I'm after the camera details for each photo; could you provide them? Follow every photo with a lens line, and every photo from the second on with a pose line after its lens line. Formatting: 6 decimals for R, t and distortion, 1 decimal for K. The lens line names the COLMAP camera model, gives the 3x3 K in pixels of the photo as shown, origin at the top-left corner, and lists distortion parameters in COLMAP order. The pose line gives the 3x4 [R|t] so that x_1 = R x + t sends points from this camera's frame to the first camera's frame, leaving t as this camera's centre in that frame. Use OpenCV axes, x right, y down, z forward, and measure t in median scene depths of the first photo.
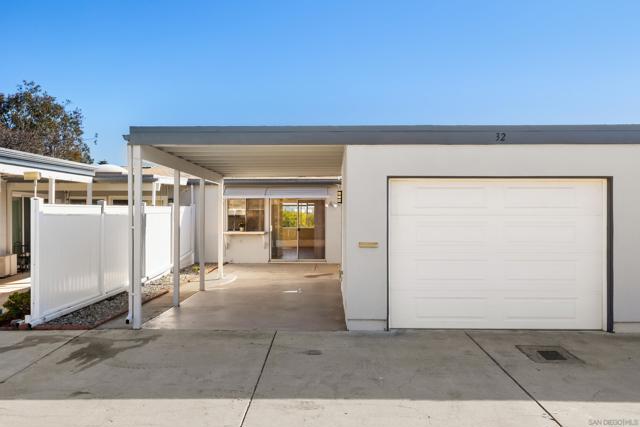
lens RADIAL K [[592.7, 0, 320.8], [0, 592.7, 204.6], [0, 0, 1]] dist [0.005147, 0.003433]
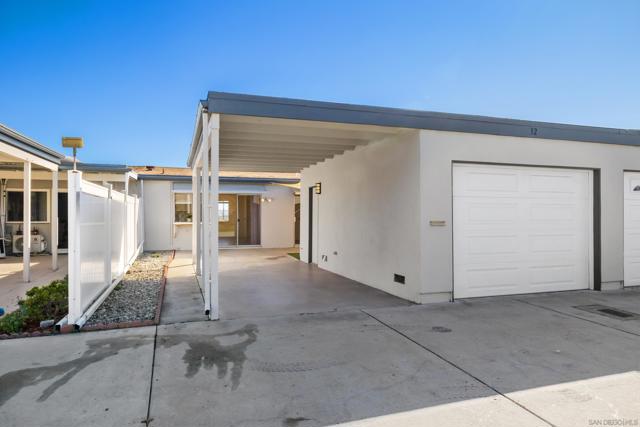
lens RADIAL K [[418.0, 0, 316.8], [0, 418.0, 214.1], [0, 0, 1]] dist [-0.005163, 0.000030]
pose [[0.938640, 0.000637, 0.344899, -0.251012], [-0.004662, 0.999930, 0.010842, 0.028293], [-0.344868, -0.011785, 0.938577, 0.236030]]
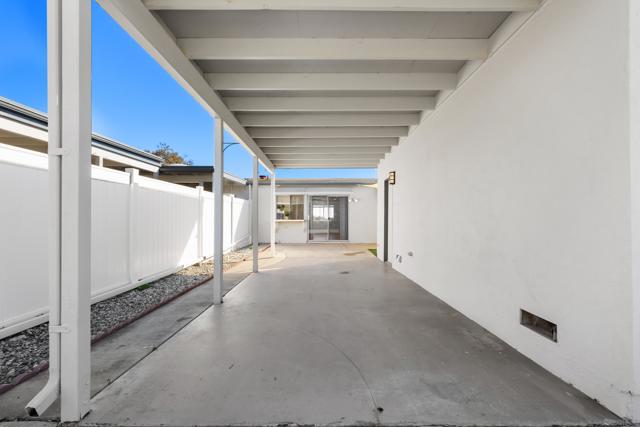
lens RADIAL K [[270.3, 0, 319.7], [0, 270.3, 215.1], [0, 0, 1]] dist [0.001533, 0.000200]
pose [[0.999732, -0.000032, 0.023161, -0.102354], [0.000105, 0.999995, -0.003149, 0.051797], [-0.023161, 0.003150, 0.999727, 0.539200]]
